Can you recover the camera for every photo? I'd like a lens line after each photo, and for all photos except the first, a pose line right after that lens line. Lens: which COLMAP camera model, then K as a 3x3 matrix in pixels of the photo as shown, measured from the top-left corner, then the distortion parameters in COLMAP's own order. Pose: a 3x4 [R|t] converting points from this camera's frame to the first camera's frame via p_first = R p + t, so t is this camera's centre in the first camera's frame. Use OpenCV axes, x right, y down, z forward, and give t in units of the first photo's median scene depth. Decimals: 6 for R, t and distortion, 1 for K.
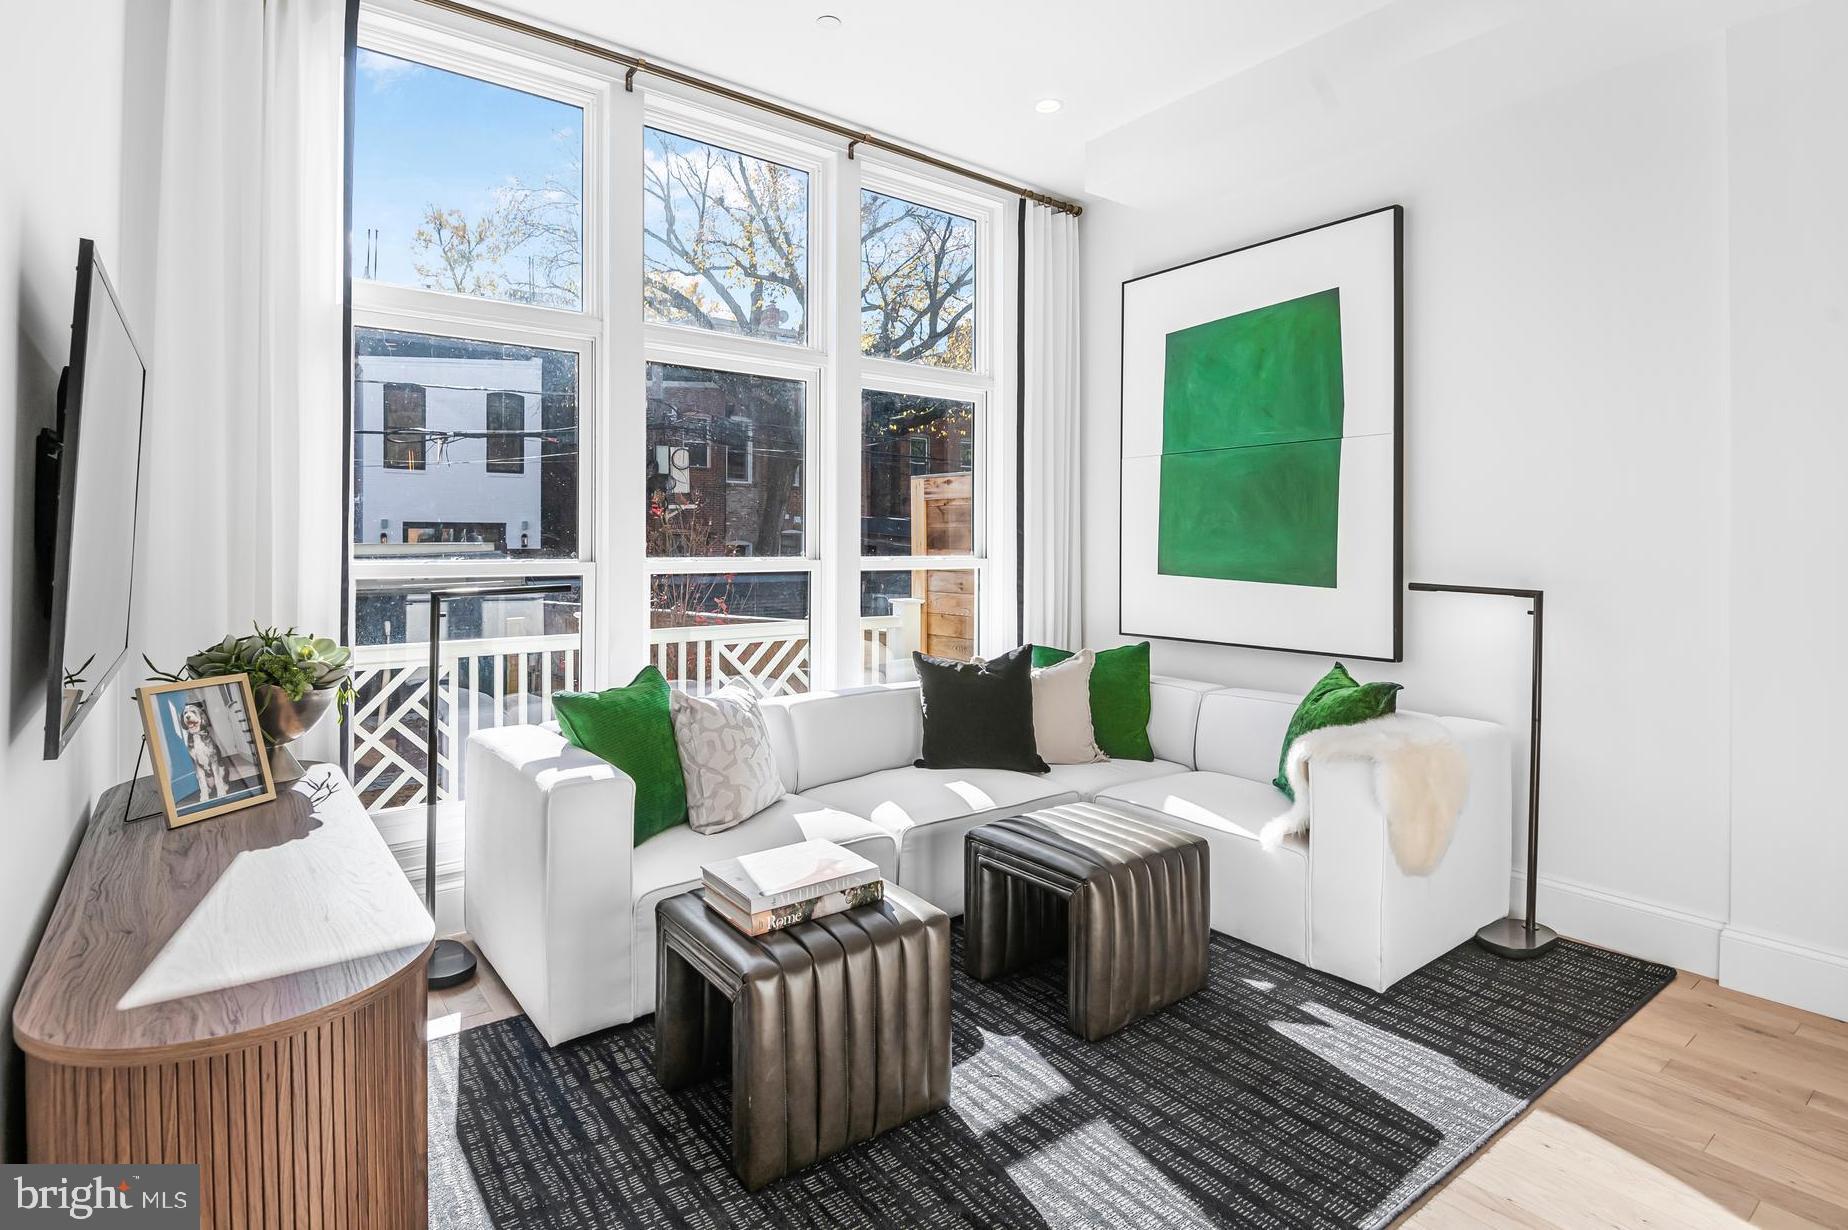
lens RADIAL K [[917.1, 0, 923.5], [0, 917.1, 546.7], [0, 0, 1]] dist [-0.053319, 0.000322]
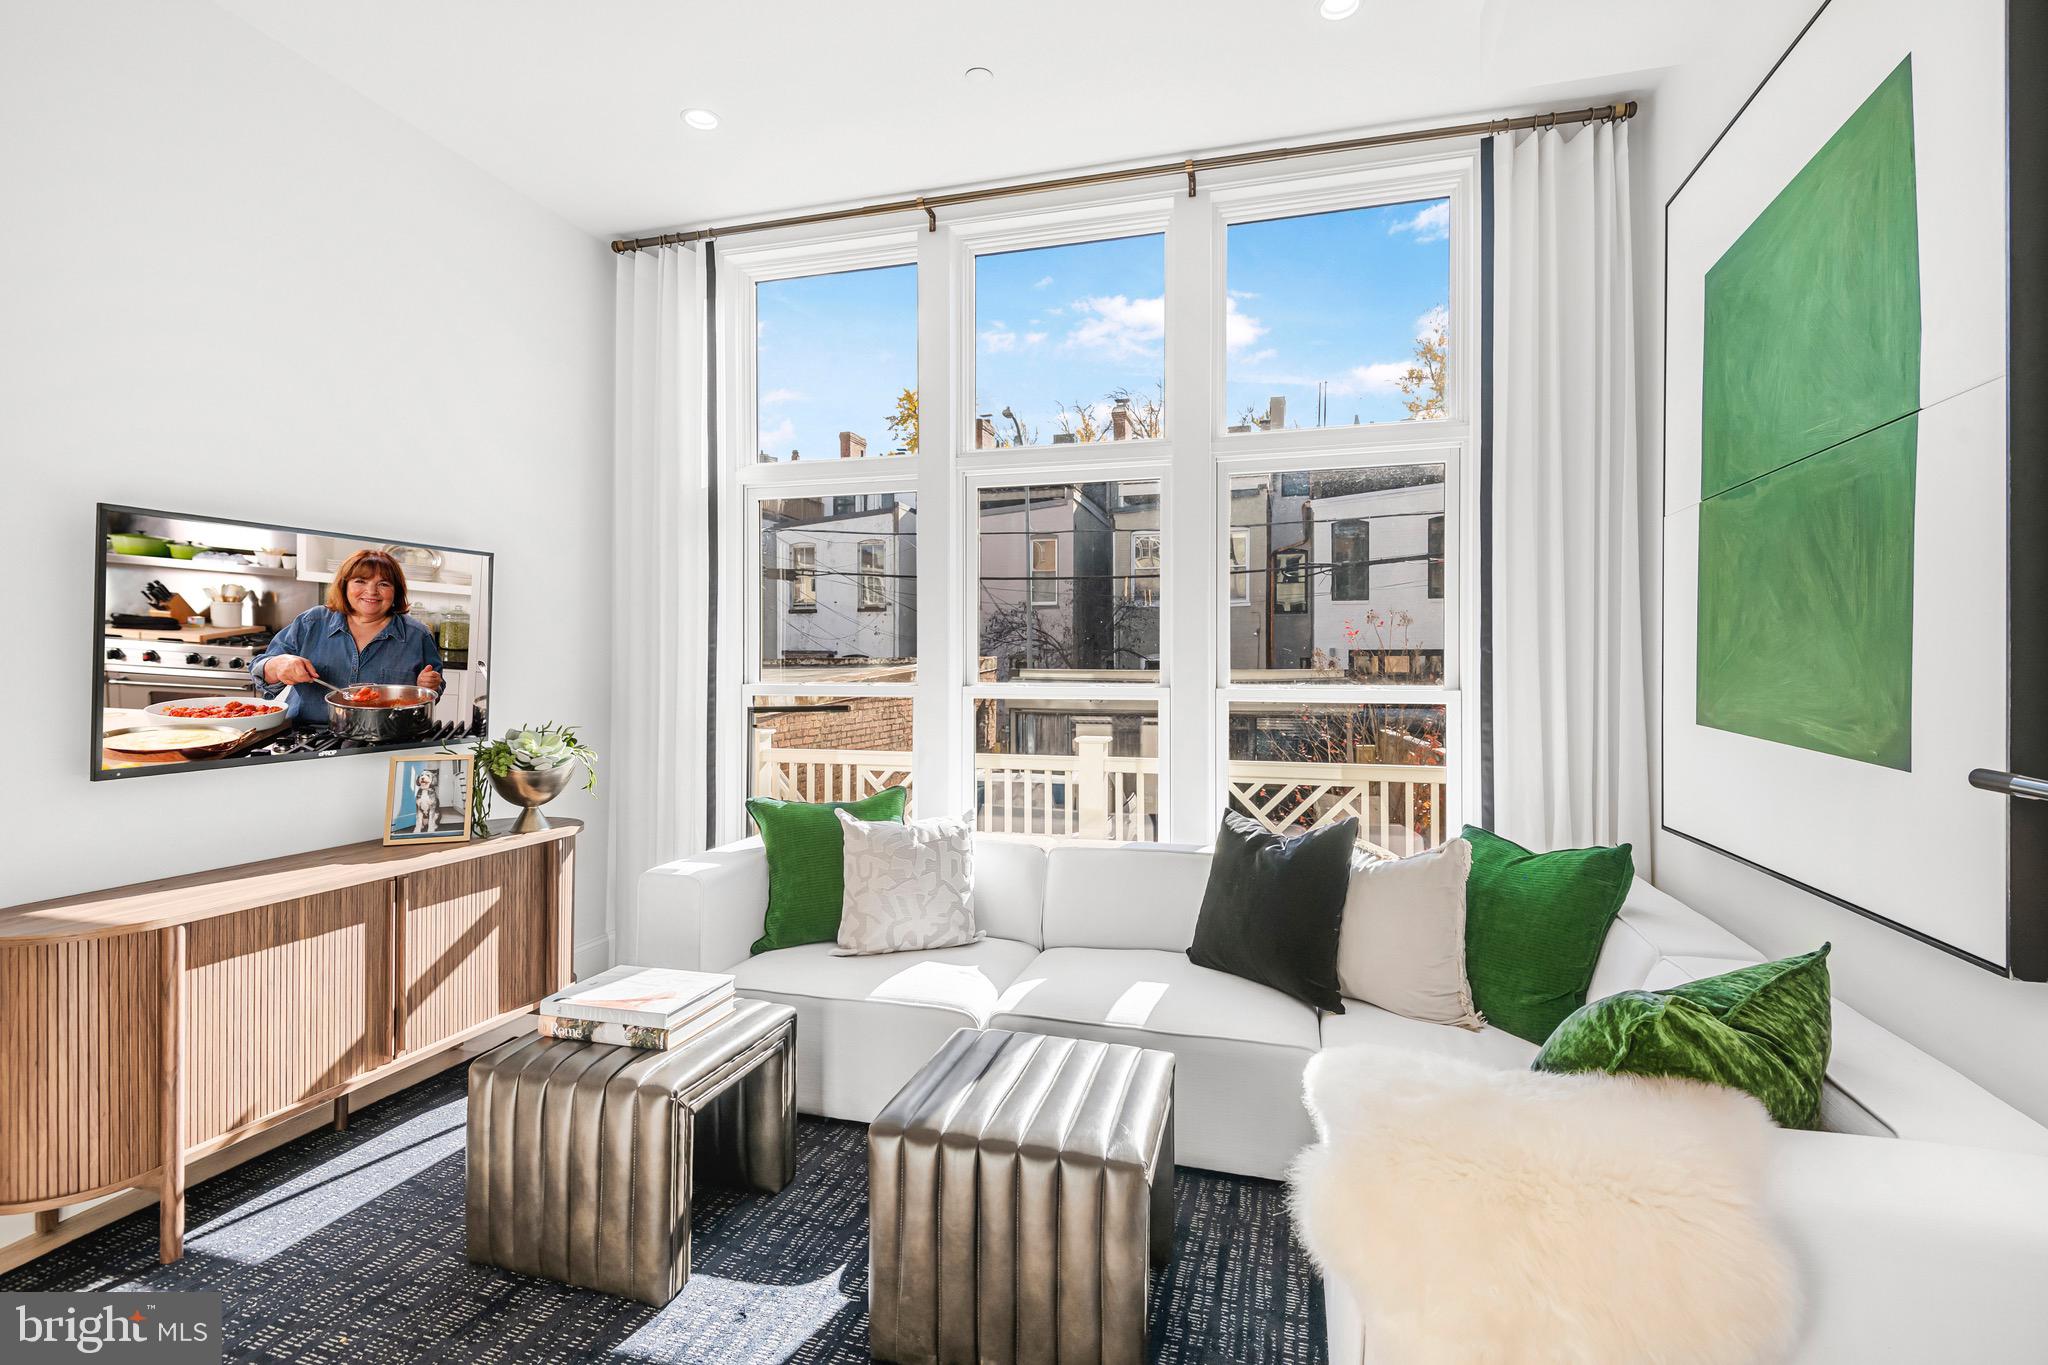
lens RADIAL K [[946.1, 0, 1124.5], [0, 946.1, 656.5], [0, 0, 1]] dist [0.052352, -0.059439]
pose [[0.593879, -0.010473, -0.804487, 0.572862], [-0.004195, 0.999861, -0.016113, -0.000295], [0.804544, 0.012944, 0.593752, 0.445453]]
